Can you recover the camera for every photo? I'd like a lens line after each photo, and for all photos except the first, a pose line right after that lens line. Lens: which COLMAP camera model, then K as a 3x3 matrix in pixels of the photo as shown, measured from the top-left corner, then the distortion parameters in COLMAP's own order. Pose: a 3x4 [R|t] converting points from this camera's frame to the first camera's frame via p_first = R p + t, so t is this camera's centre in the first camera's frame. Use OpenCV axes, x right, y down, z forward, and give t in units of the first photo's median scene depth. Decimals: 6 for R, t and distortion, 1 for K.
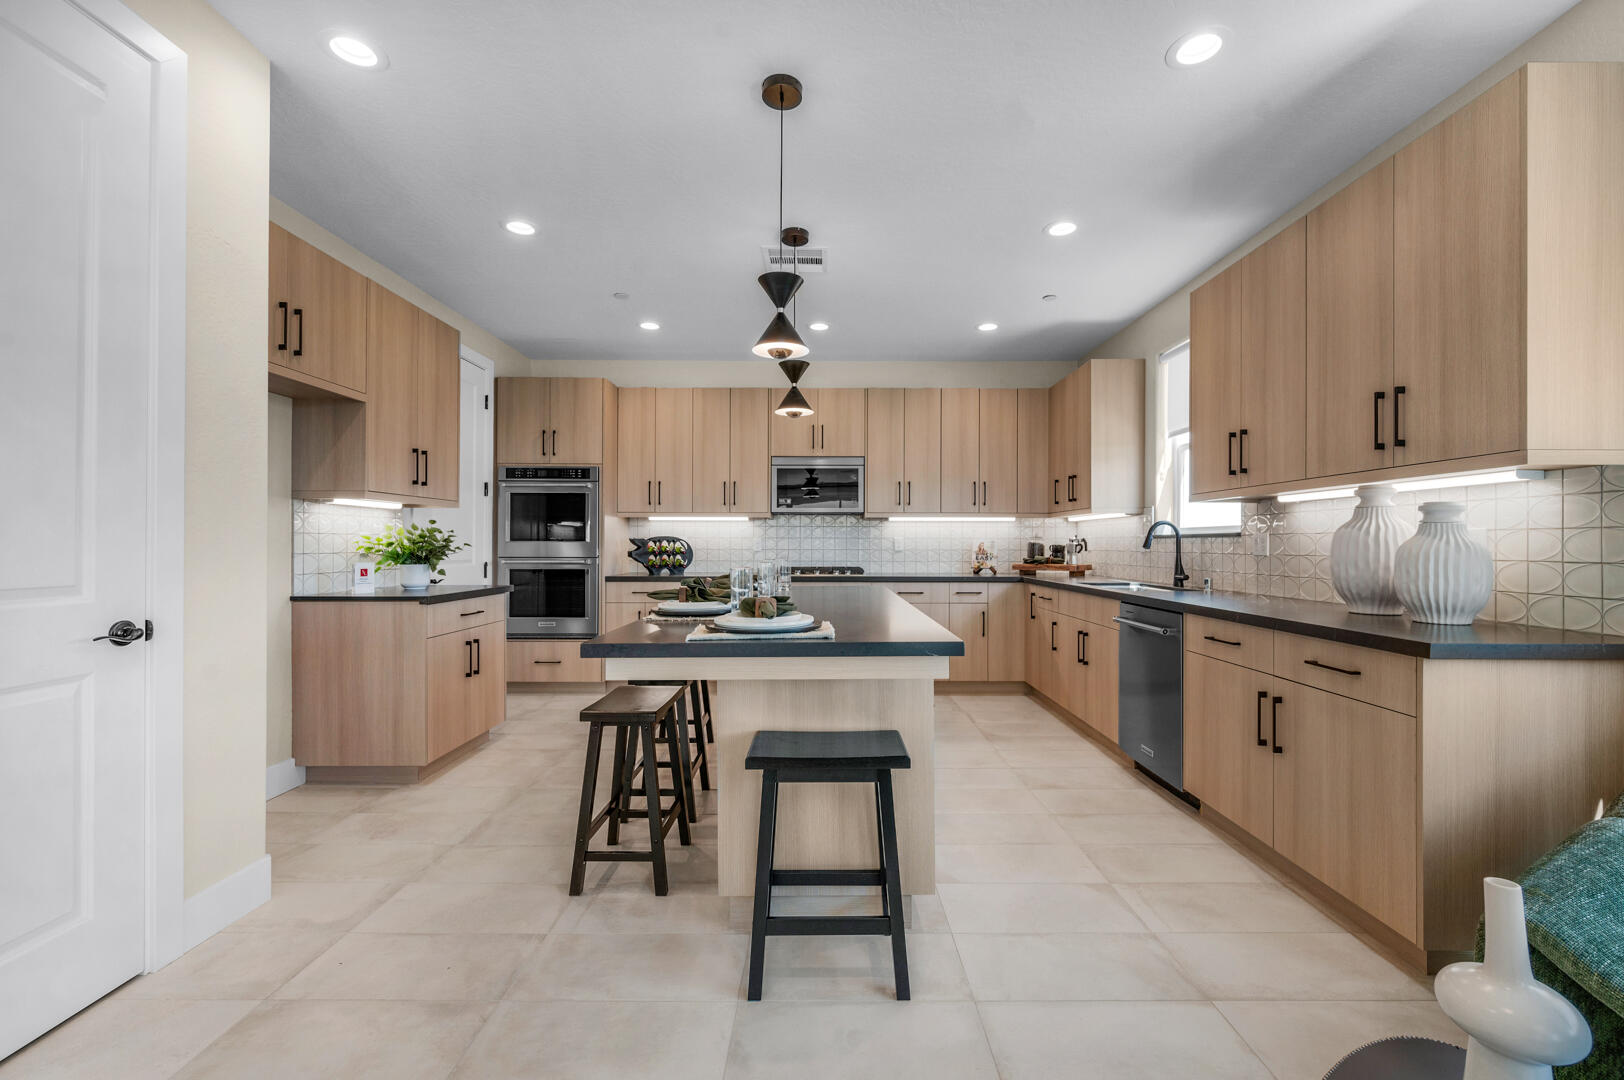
lens RADIAL K [[729.9, 0, 821.3], [0, 729.9, 535.2], [0, 0, 1]] dist [-0.000907, 0.000743]
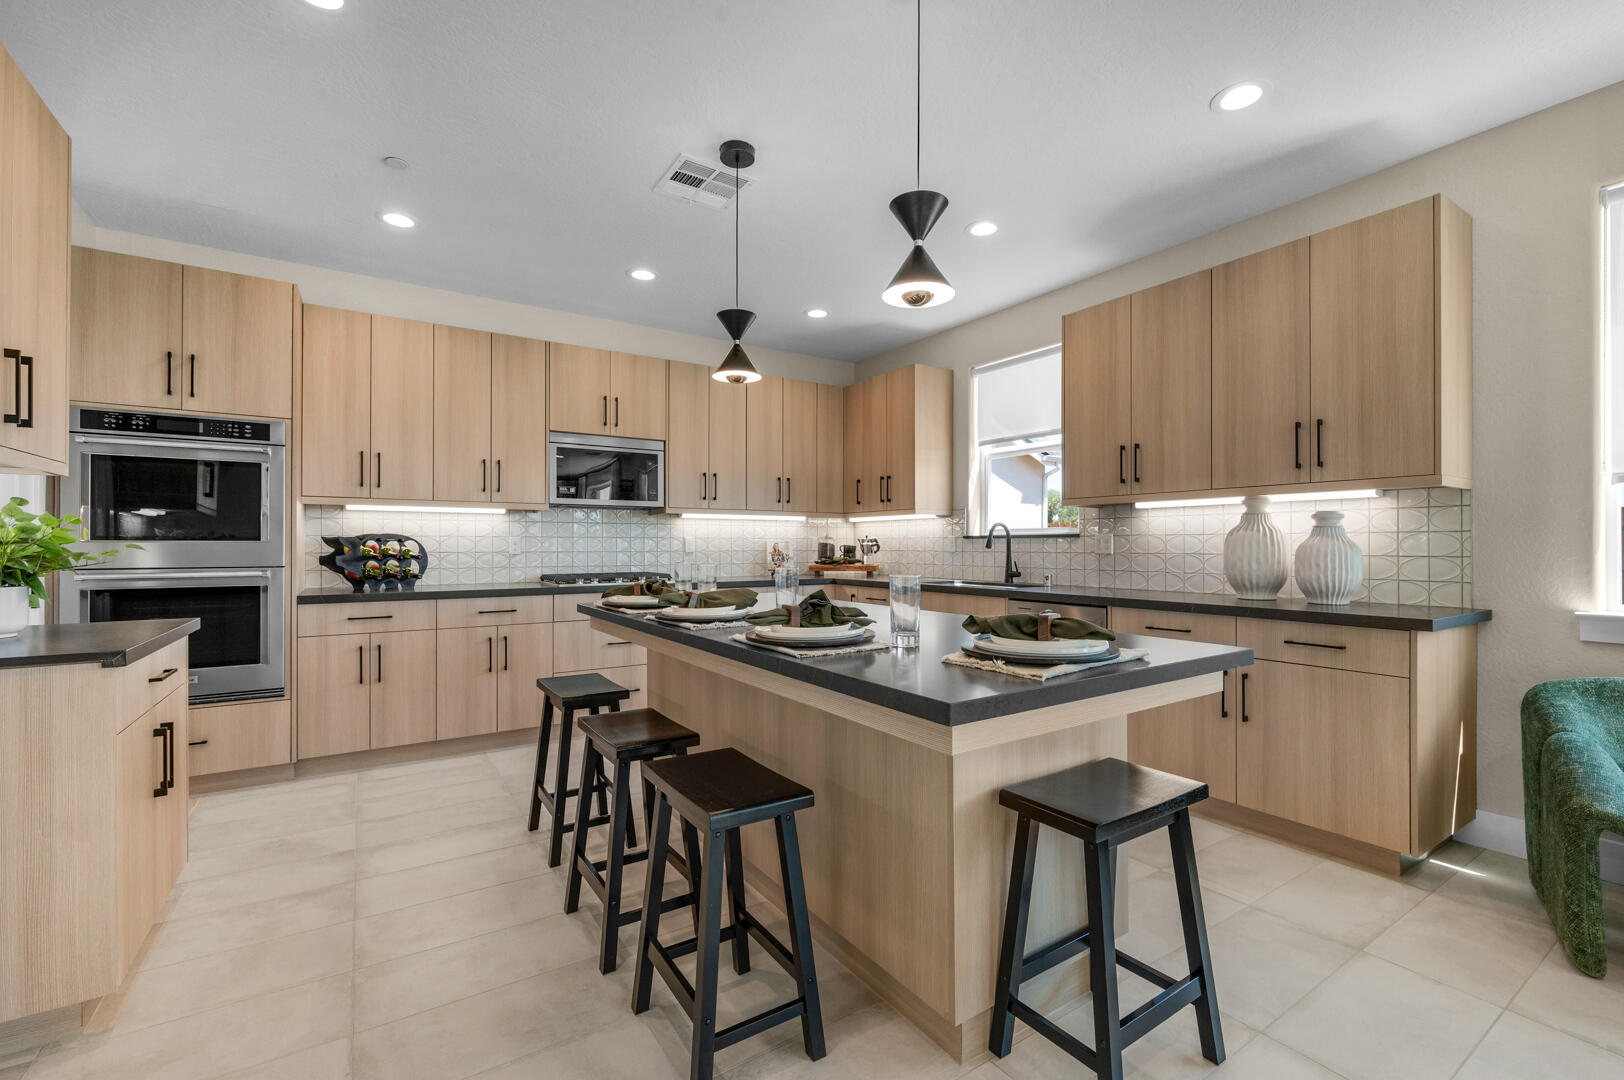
lens RADIAL K [[729.9, 0, 814.8], [0, 729.9, 542.8], [0, 0, 1]] dist [-0.000907, 0.000743]
pose [[0.812637, 0.000224, 0.582770, -0.300805], [-0.005506, 0.999958, 0.007293, 0.002944], [-0.582744, -0.009135, 0.812604, 0.218337]]
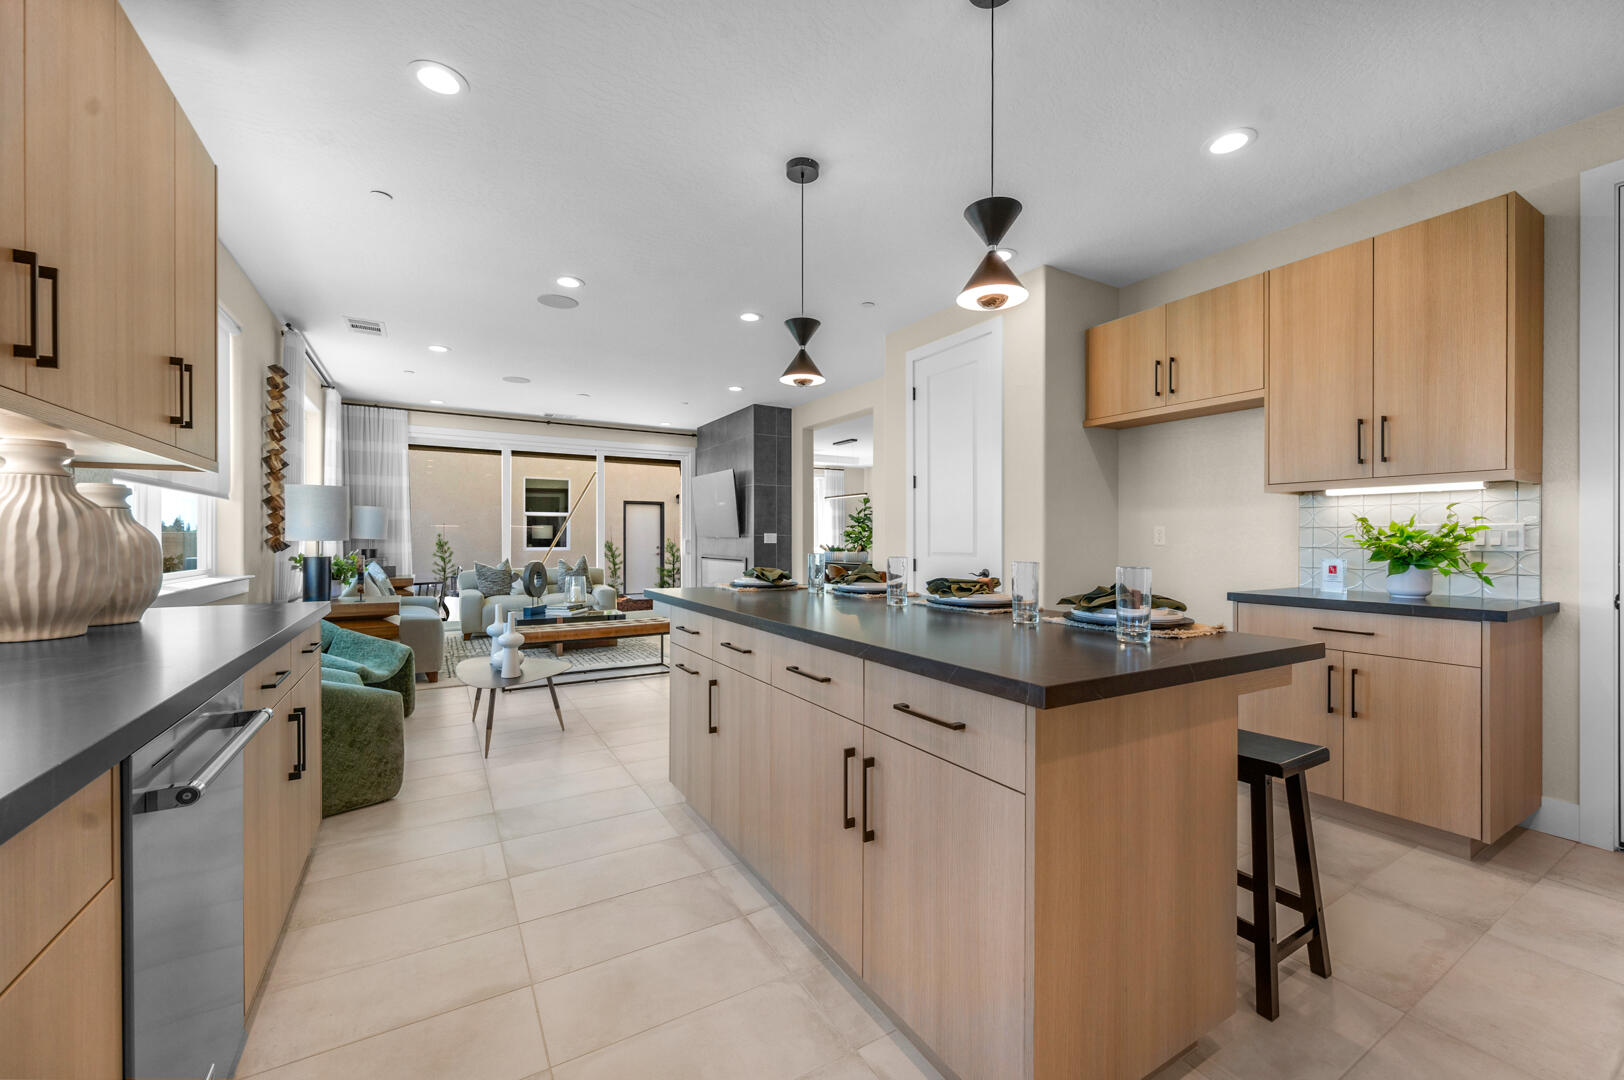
lens RADIAL K [[621.7, 0, 815.6], [0, 621.7, 545.5], [0, 0, 1]] dist [-0.010341, -0.000488]
pose [[0.842669, -0.006220, 0.538396, -0.298815], [-0.008312, 0.999664, 0.024557, 0.004199], [-0.538368, -0.025169, 0.842334, 0.282176]]
